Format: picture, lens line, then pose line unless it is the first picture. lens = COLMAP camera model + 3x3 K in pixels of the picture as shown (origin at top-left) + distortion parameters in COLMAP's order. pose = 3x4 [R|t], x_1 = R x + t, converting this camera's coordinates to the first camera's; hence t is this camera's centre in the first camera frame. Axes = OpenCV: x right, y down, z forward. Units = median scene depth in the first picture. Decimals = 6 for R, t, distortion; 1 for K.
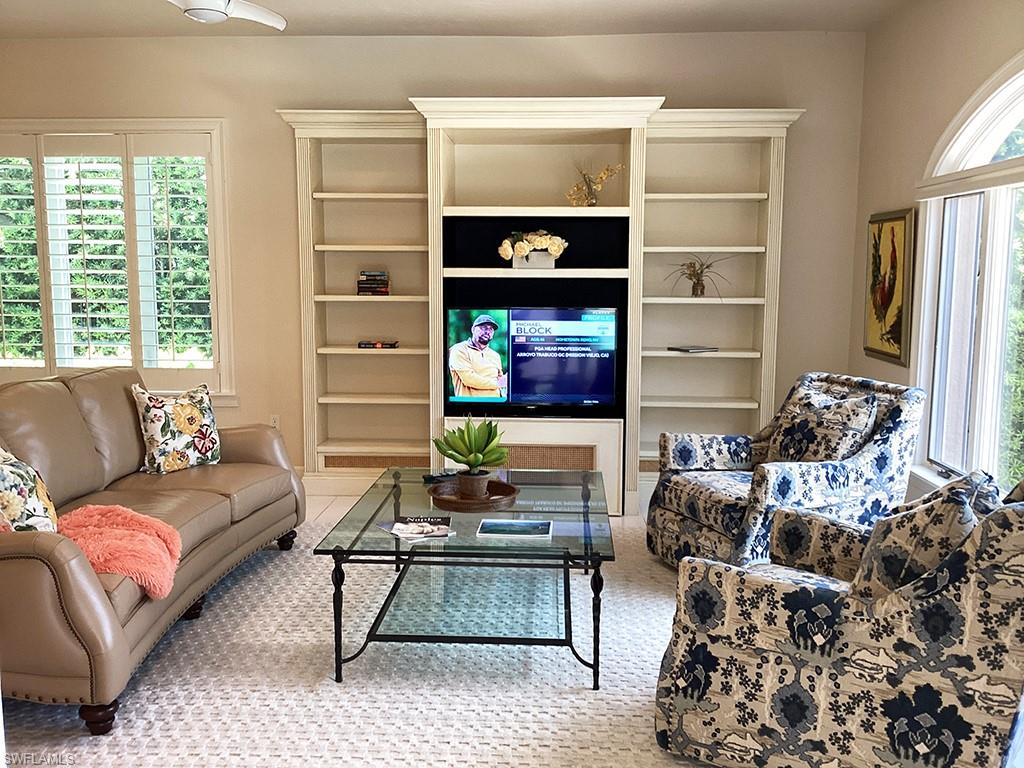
lens RADIAL K [[945.3, 0, 512.9], [0, 945.3, 382.7], [0, 0, 1]] dist [0.071443, 0.000000]
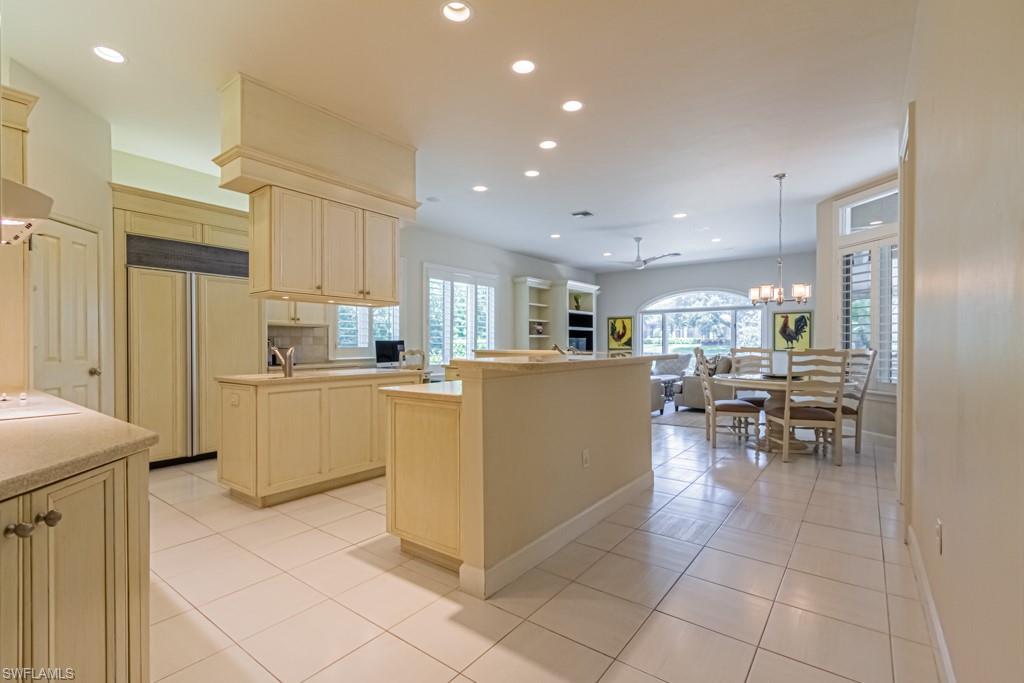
lens RADIAL K [[469.9, 0, 506.0], [0, 469.9, 349.3], [0, 0, 1]] dist [0.003033, 0.000079]
pose [[0.567484, -0.015823, 0.823233, -1.671984], [0.104742, 0.993080, -0.053114, 0.032036], [-0.816695, 0.116368, 0.565214, 0.207583]]
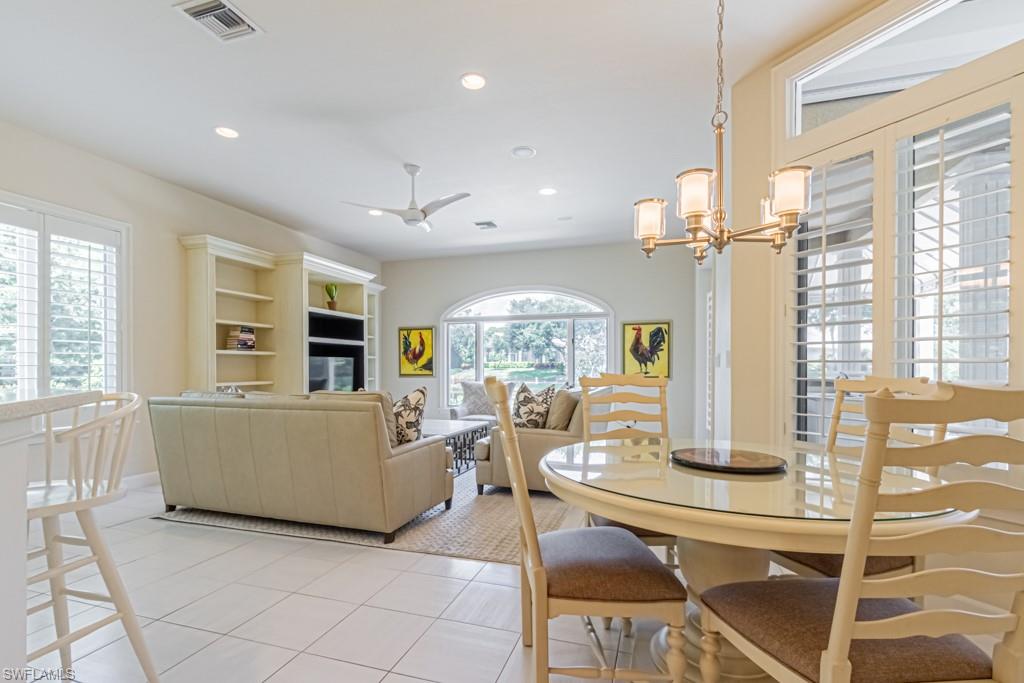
lens RADIAL K [[469.9, 0, 512.3], [0, 469.9, 369.7], [0, 0, 1]] dist [0.003033, 0.000079]
pose [[0.257457, -0.010488, 0.966233, -0.927885], [0.120669, 0.992463, -0.021381, 0.021189], [-0.958726, 0.122099, 0.256782, 0.344189]]
